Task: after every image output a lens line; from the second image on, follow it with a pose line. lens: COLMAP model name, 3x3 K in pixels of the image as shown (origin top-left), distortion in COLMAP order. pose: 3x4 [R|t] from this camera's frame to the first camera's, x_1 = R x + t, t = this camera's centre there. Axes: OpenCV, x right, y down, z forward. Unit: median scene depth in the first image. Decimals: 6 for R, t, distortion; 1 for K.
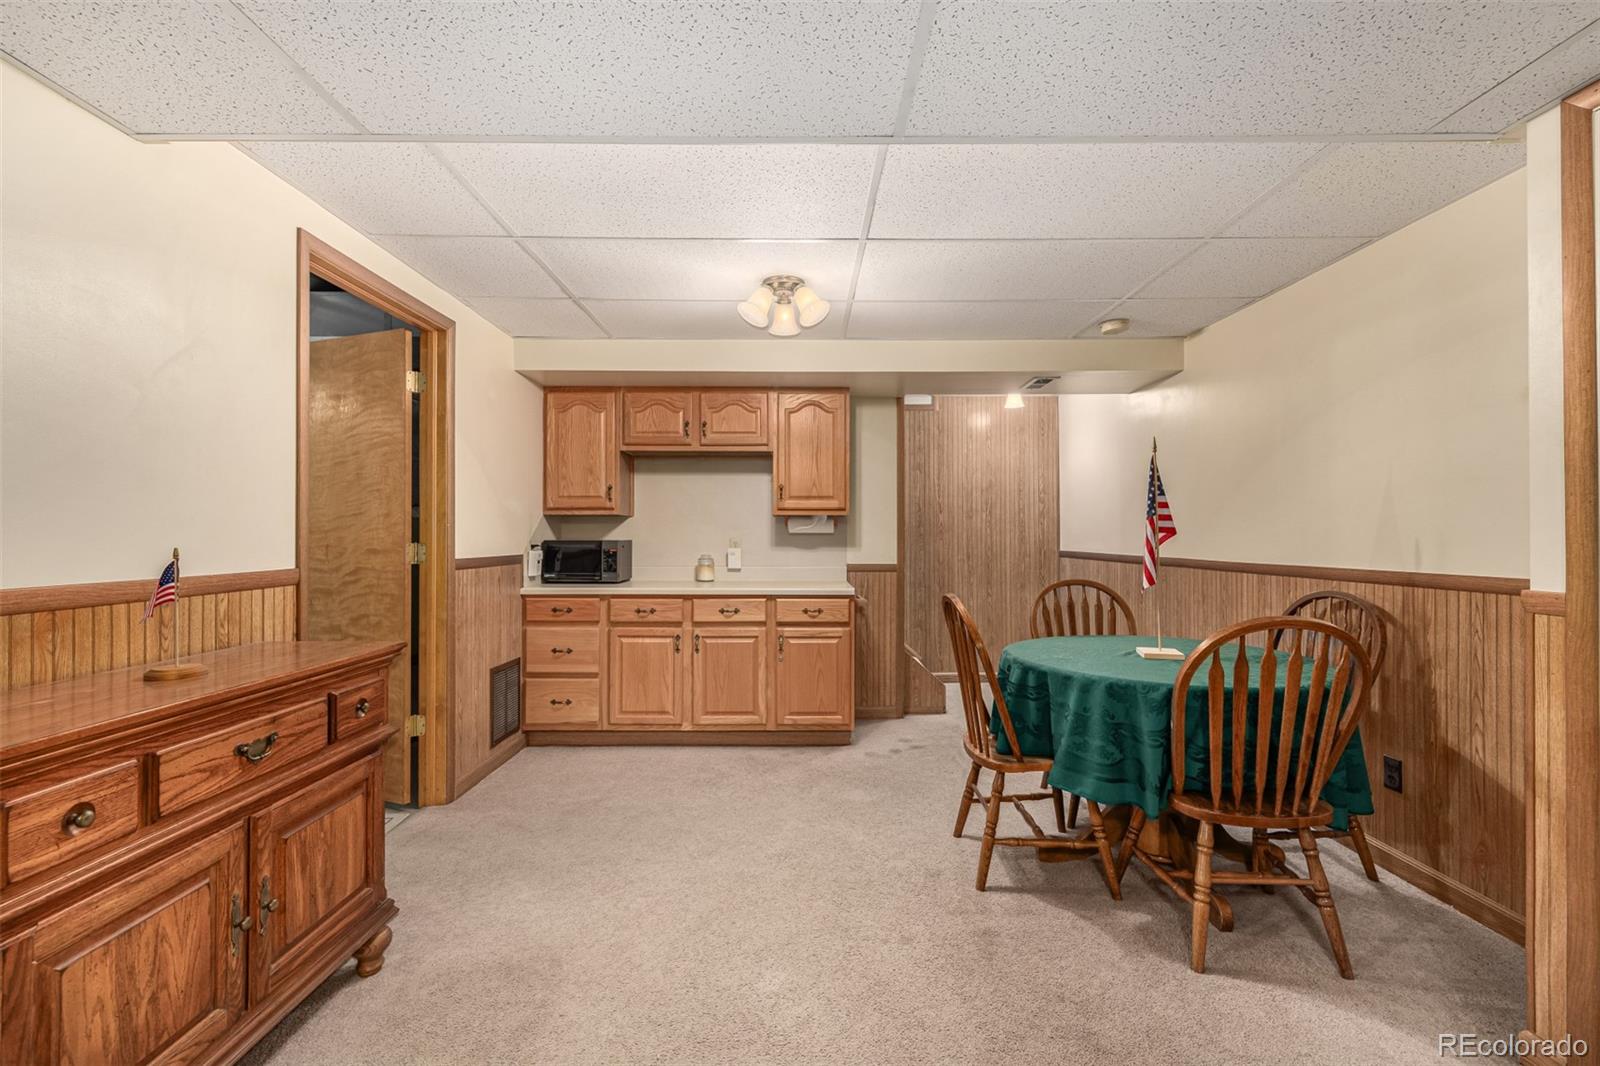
lens RADIAL K [[673.1, 0, 797.7], [0, 673.1, 532.7], [0, 0, 1]] dist [0.003972, 0.000885]
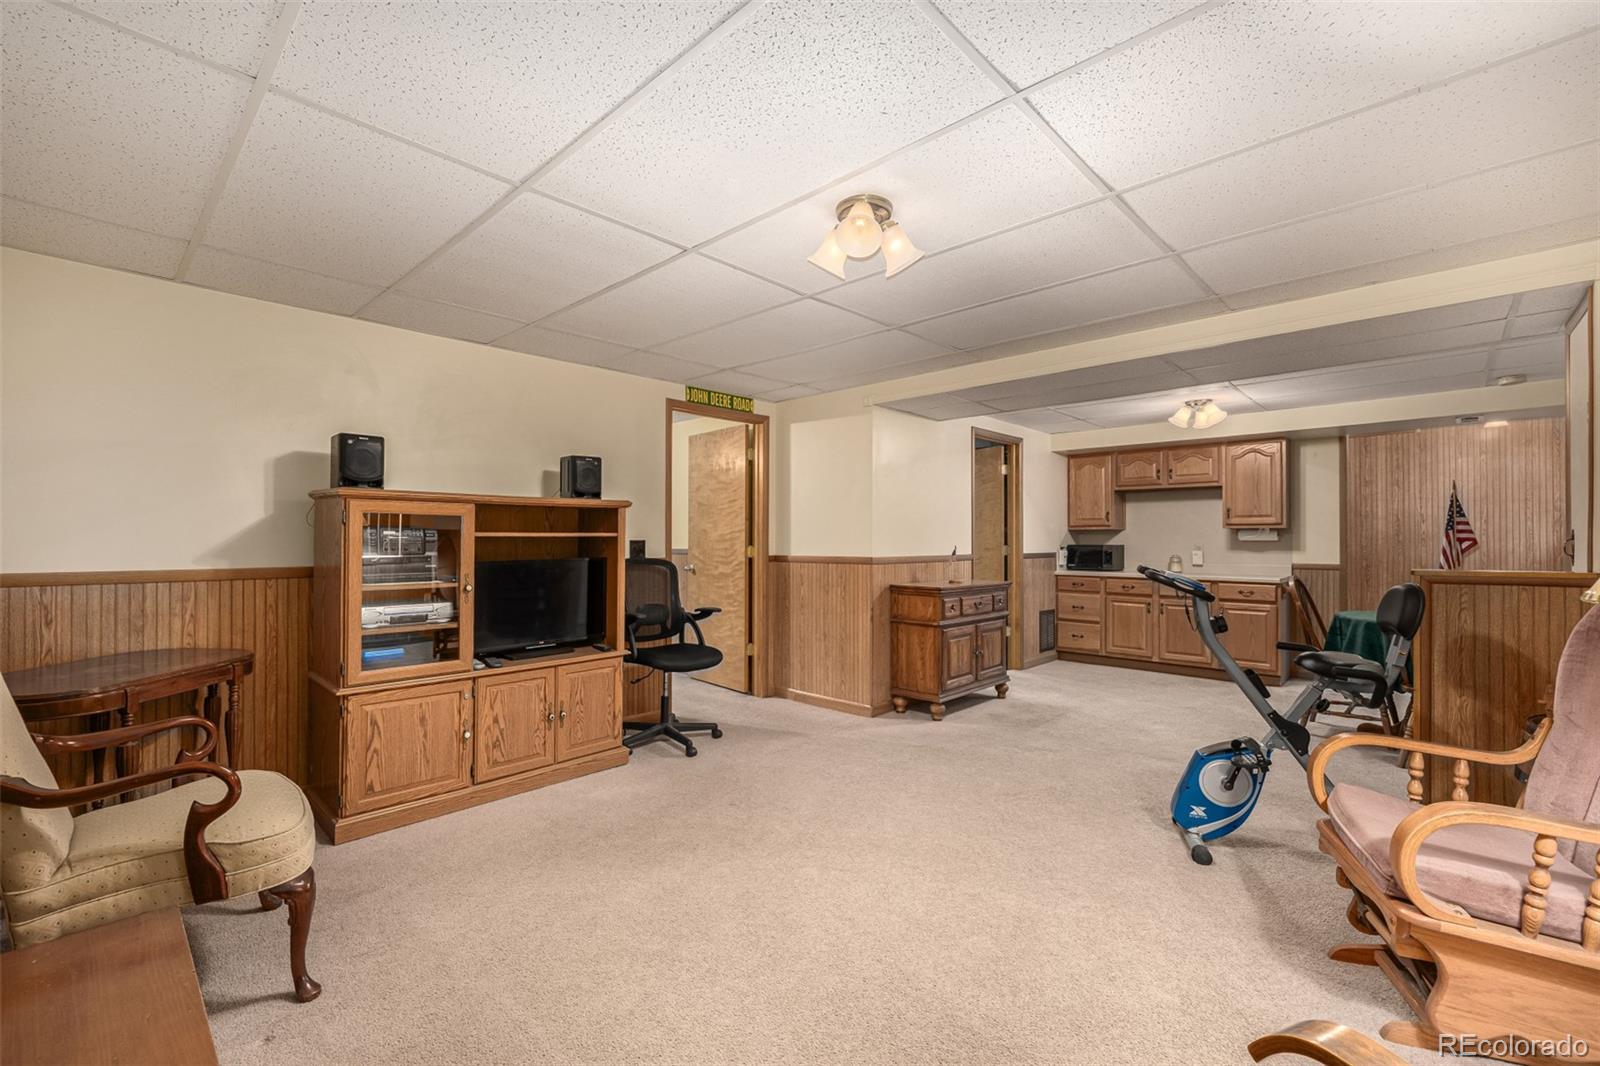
lens RADIAL K [[673.1, 0, 807.0], [0, 673.1, 536.4], [0, 0, 1]] dist [0.003972, 0.000885]
pose [[0.735748, -0.003334, -0.677247, 0.321418], [0.001000, 0.999992, -0.003837, -0.004103], [0.677255, 0.002146, 0.735746, -0.775146]]
